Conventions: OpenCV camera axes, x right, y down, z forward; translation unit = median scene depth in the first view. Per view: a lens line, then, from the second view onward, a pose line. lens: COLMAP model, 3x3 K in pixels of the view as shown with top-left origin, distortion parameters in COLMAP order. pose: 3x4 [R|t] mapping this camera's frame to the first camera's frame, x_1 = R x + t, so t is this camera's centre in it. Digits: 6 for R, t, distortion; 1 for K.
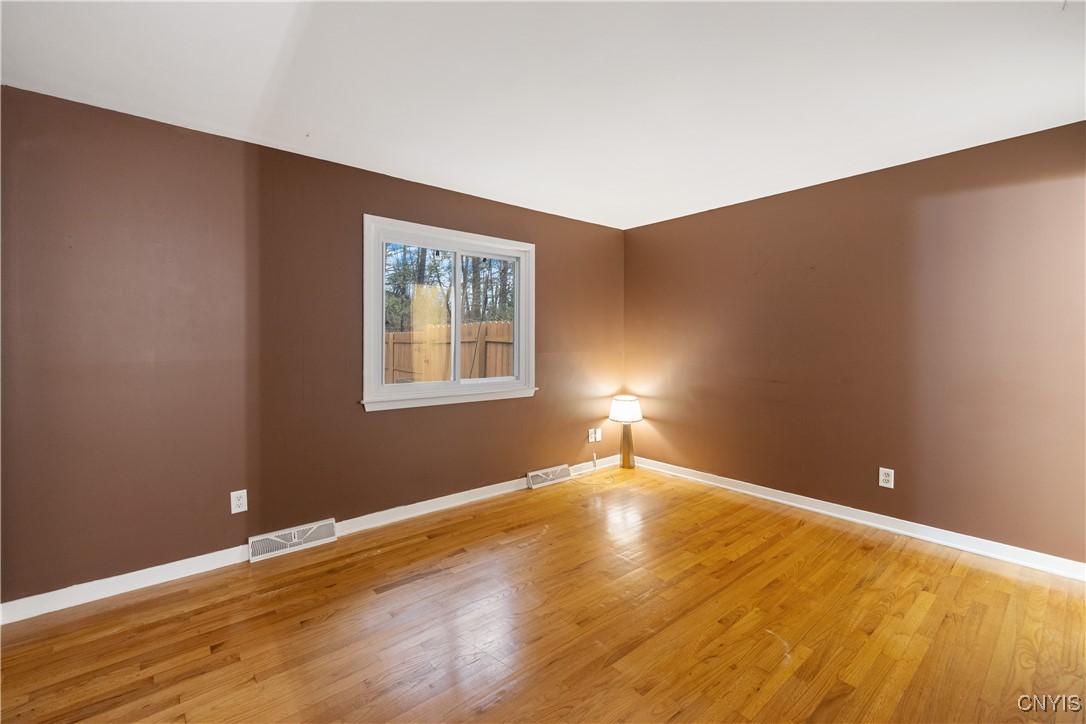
lens RADIAL K [[459.3, 0, 541.7], [0, 459.3, 345.9], [0, 0, 1]] dist [0.000026, 0.000025]
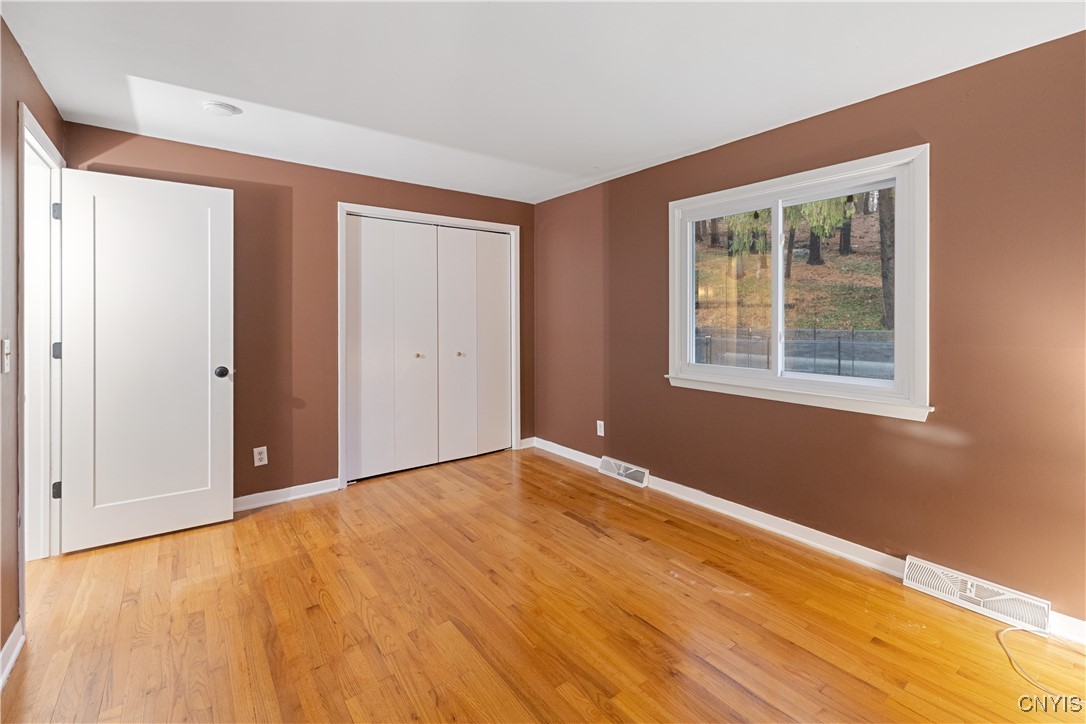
lens RADIAL K [[471.5, 0, 538.5], [0, 471.5, 325.0], [0, 0, 1]] dist [0.000142, 0.000120]
pose [[-0.045220, 0.015228, -0.998861, 0.759008], [-0.011243, 0.999813, 0.015752, -0.013572], [0.998914, 0.011943, -0.045040, 0.762994]]
